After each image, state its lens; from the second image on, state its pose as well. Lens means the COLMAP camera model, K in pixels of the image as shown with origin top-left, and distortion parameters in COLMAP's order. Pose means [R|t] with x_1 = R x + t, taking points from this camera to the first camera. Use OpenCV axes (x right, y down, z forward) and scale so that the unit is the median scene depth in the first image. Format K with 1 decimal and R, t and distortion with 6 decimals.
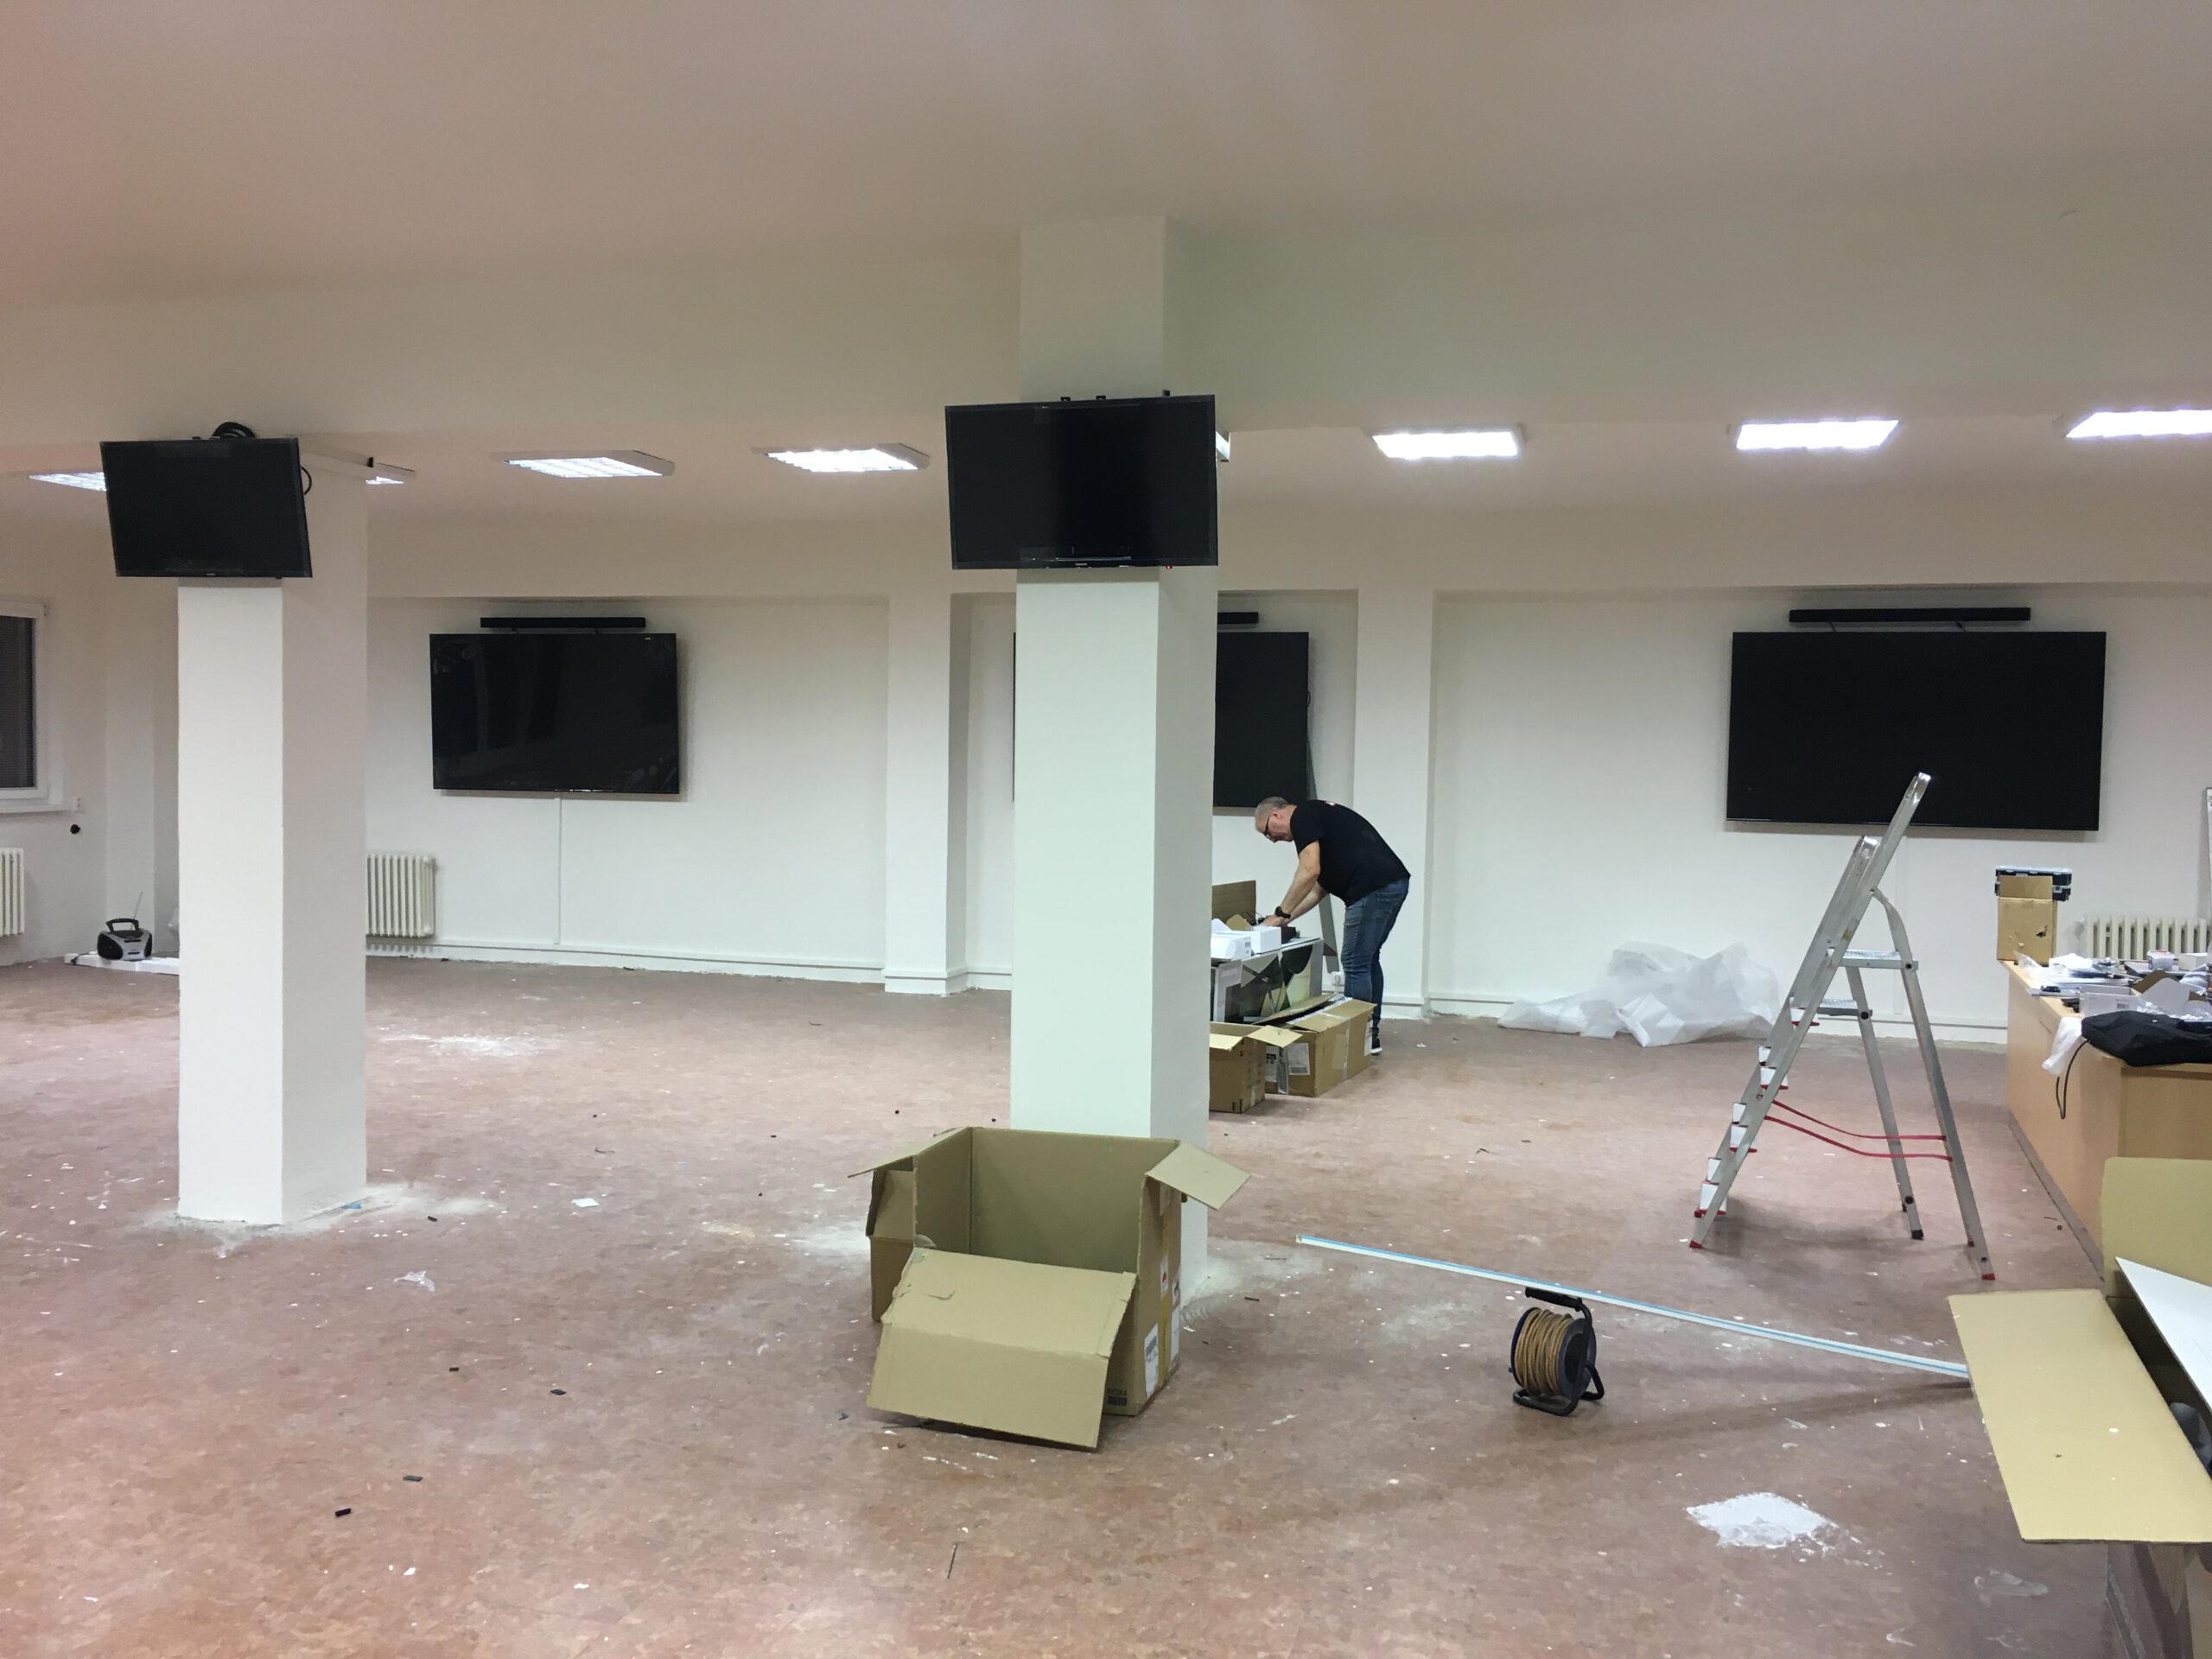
lens RADIAL K [[1877.4, 0, 1107.4], [0, 1877.4, 831.7], [0, 0, 1]] dist [0.058092, -0.060788]
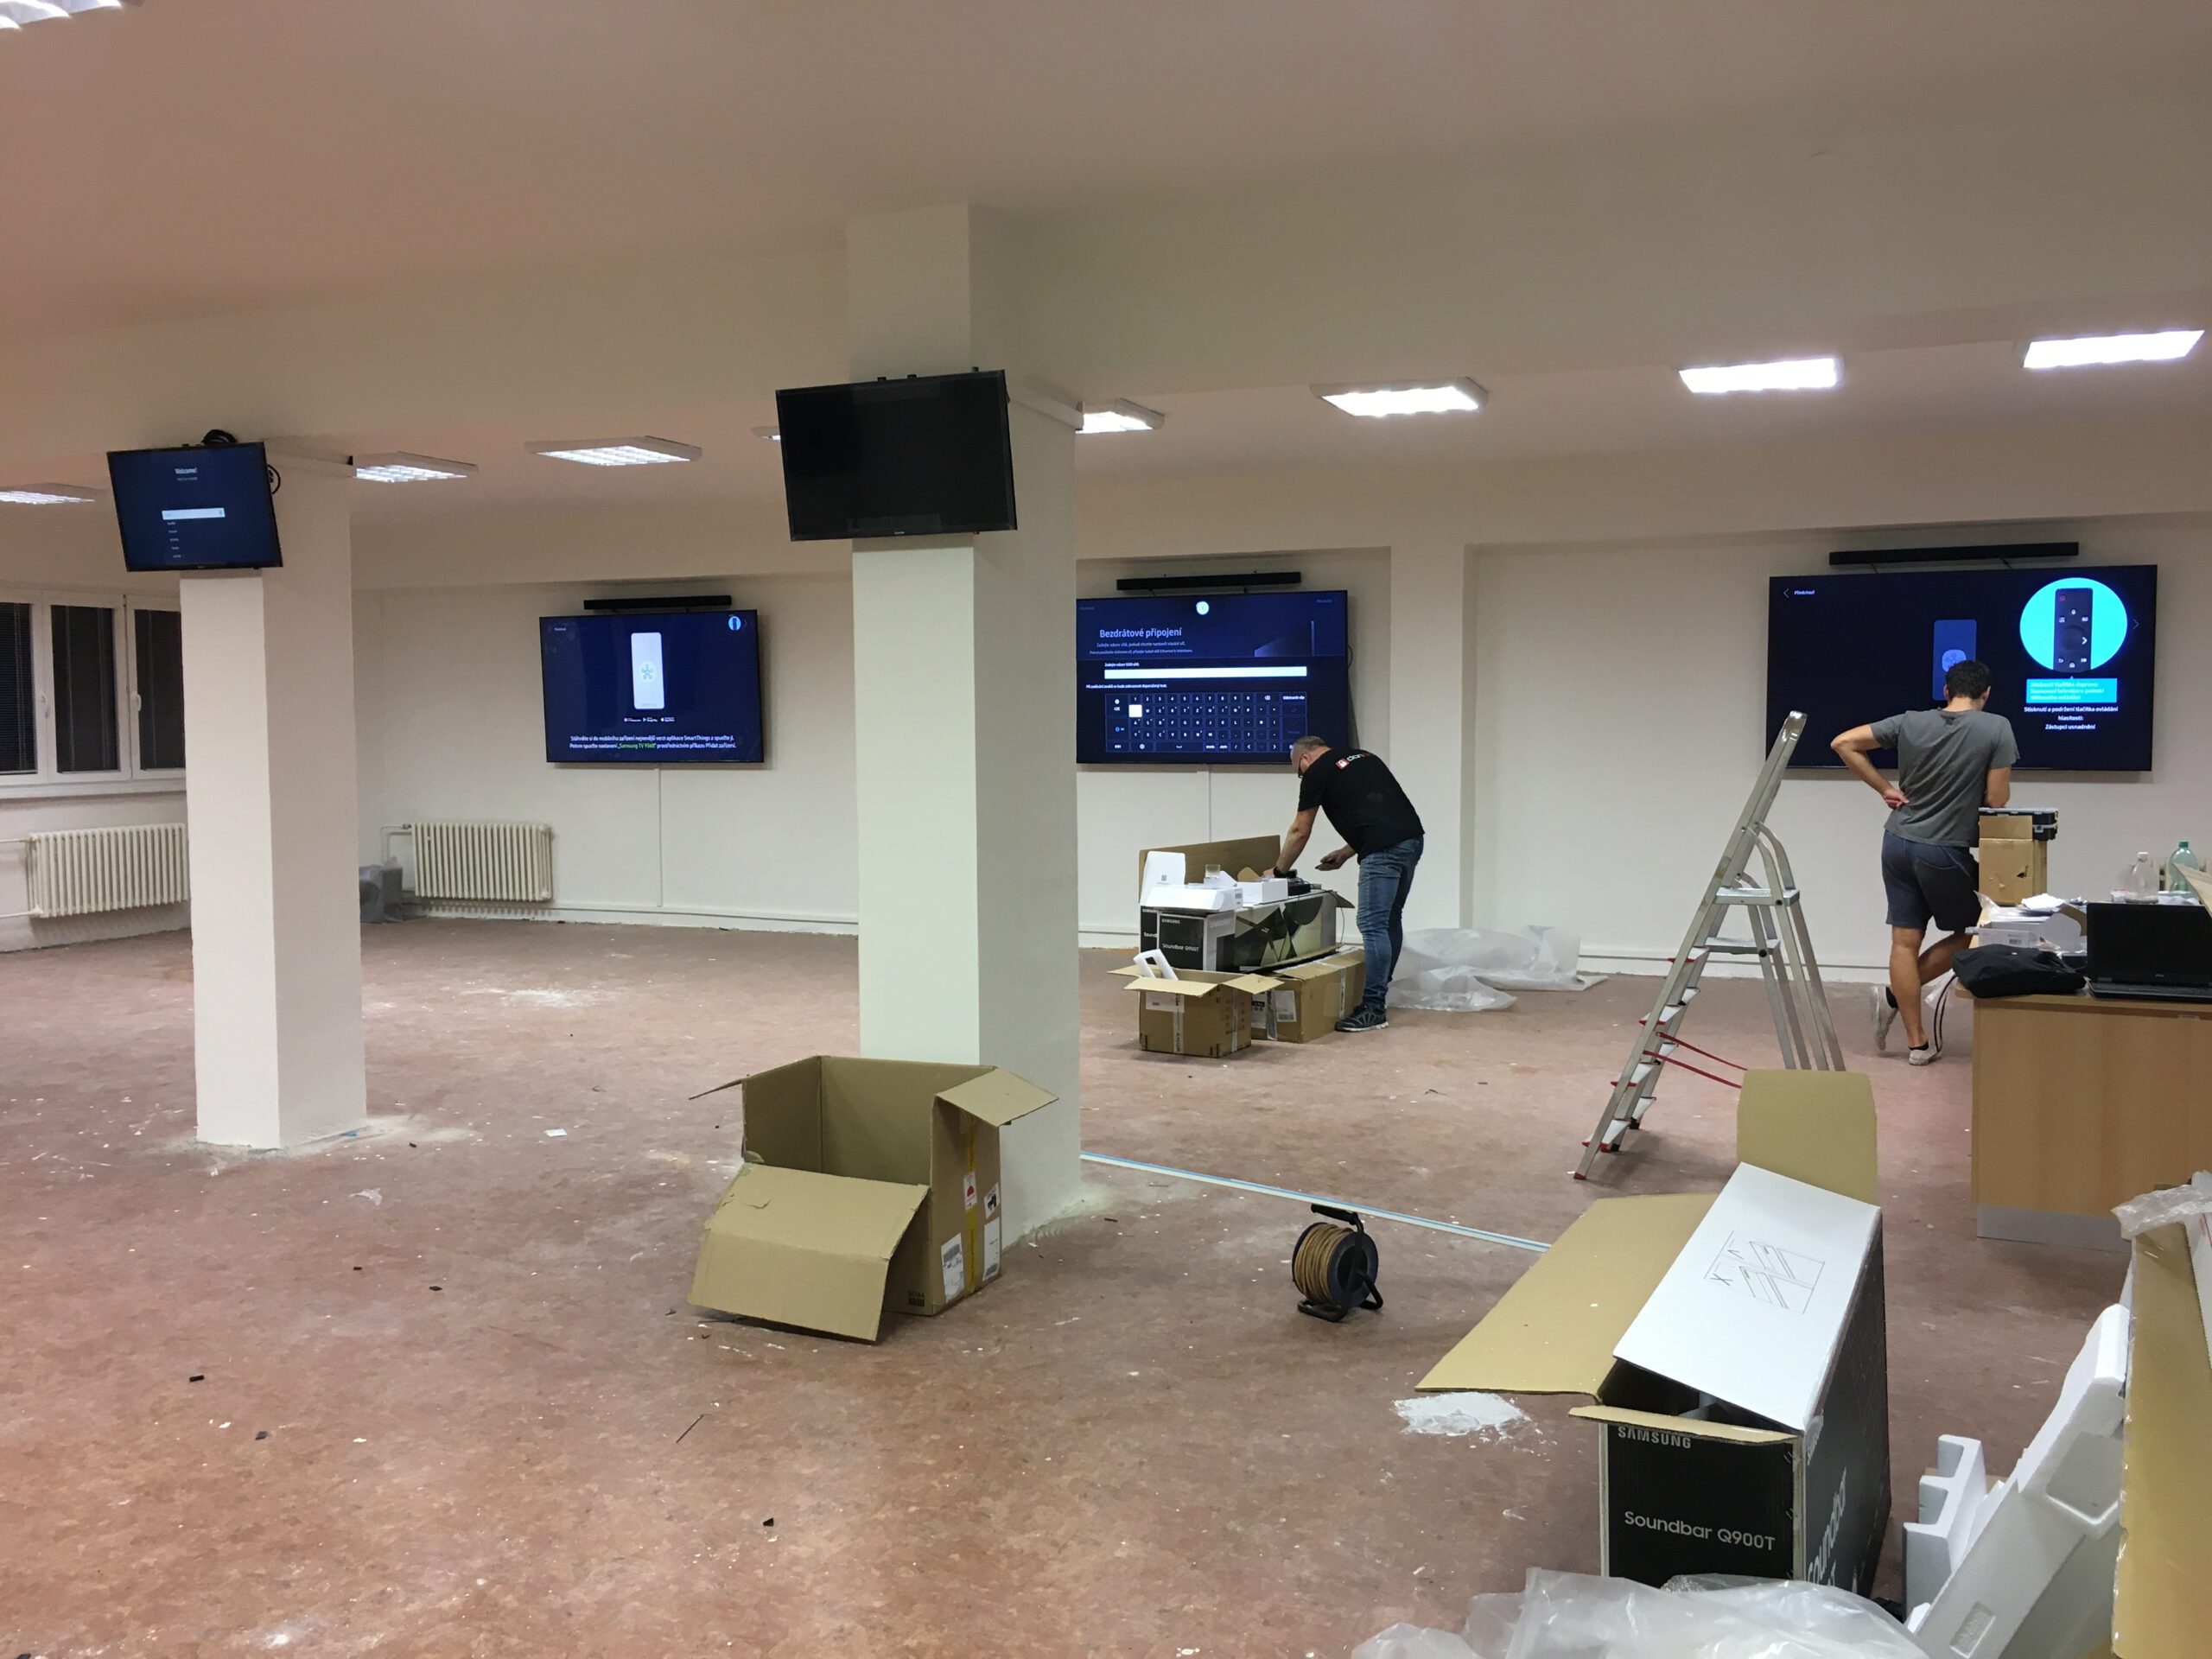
lens RADIAL K [[1877.4, 0, 1096.1], [0, 1877.4, 839.1], [0, 0, 1]] dist [0.058092, -0.060788]
pose [[0.992582, -0.014239, -0.120743, 0.181173], [0.016775, 0.999659, 0.020012, 0.010513], [0.120417, -0.021889, 0.992482, -0.047045]]
